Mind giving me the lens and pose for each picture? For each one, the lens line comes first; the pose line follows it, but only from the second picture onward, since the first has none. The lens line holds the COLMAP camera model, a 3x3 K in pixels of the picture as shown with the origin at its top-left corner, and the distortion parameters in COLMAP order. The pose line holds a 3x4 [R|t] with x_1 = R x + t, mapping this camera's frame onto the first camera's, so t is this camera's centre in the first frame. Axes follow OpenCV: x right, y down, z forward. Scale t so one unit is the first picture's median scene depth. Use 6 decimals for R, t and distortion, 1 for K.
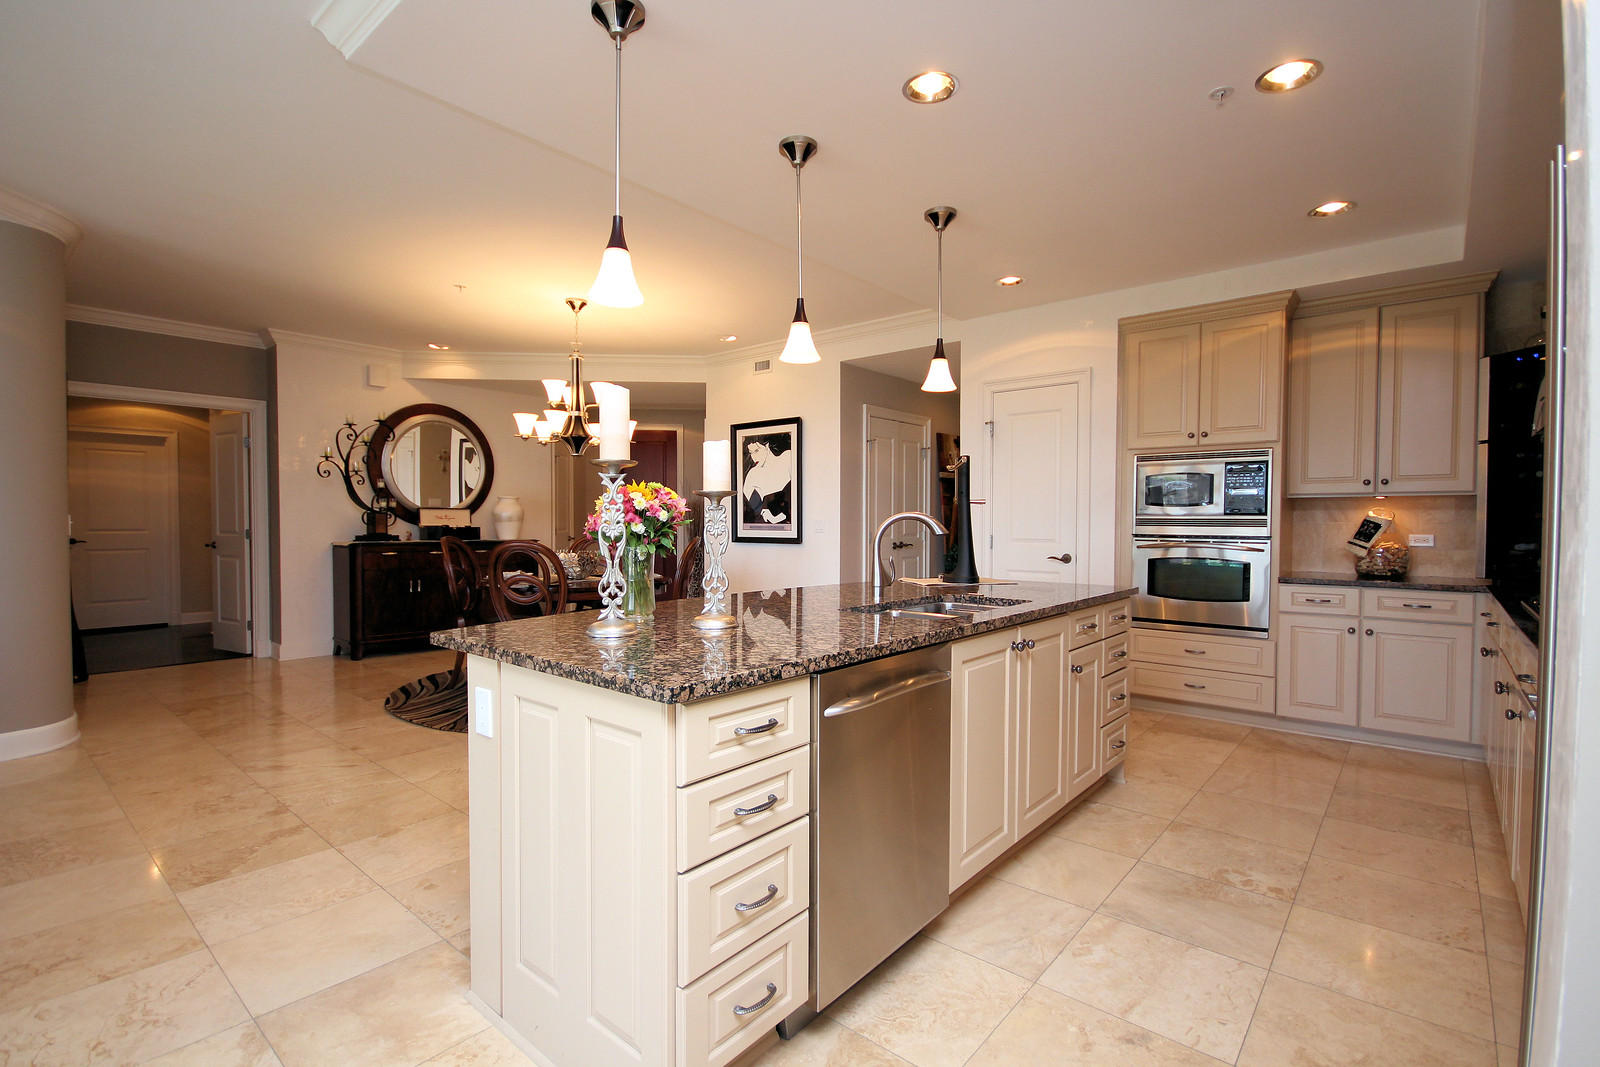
lens RADIAL K [[738.6, 0, 794.3], [0, 738.6, 538.4], [0, 0, 1]] dist [0.003002, -0.005505]
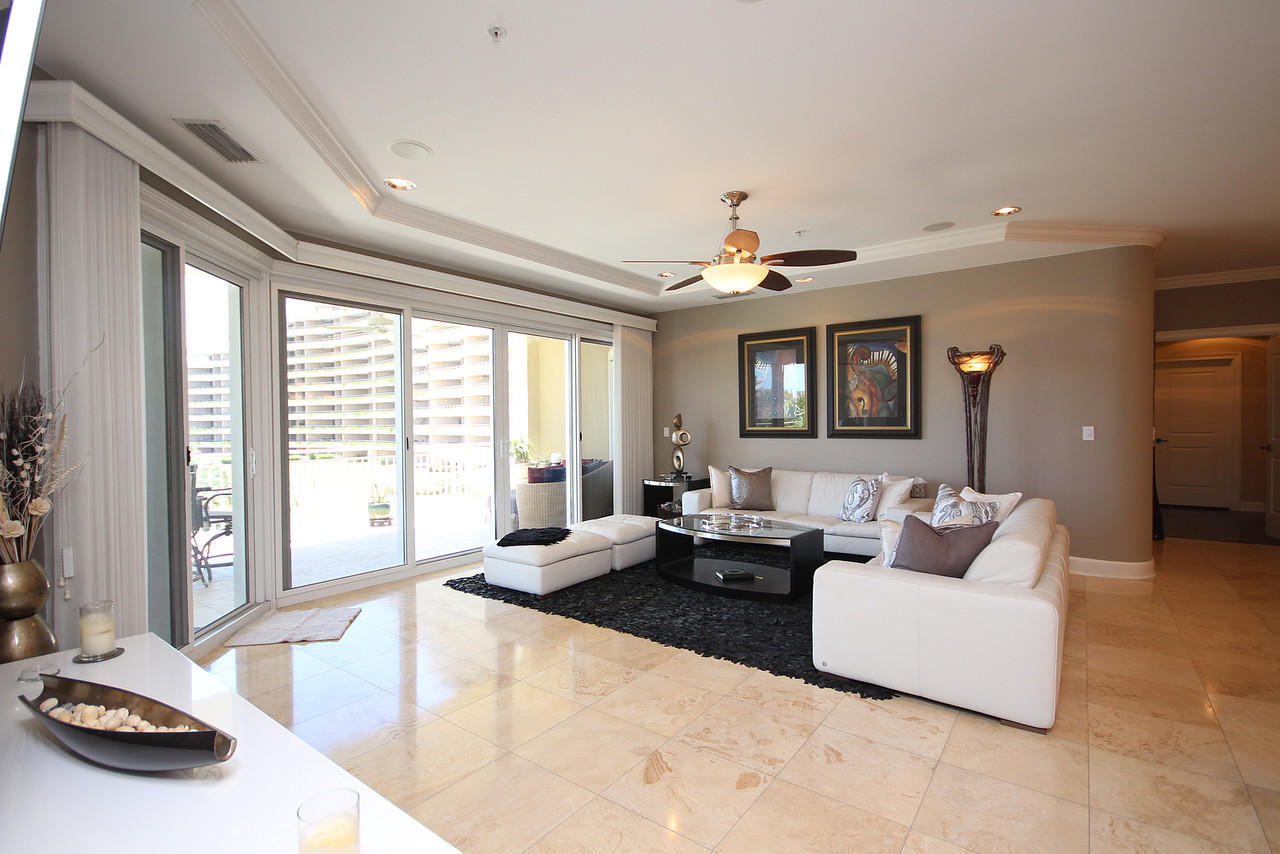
lens RADIAL K [[590.9, 0, 637.4], [0, 590.9, 429.7], [0, 0, 1]] dist [0.003002, -0.005505]
pose [[0.069421, 0.011183, -0.997525, 0.120965], [-0.016666, 0.999811, 0.010049, -0.017717], [0.997448, 0.015927, 0.069594, -0.111024]]
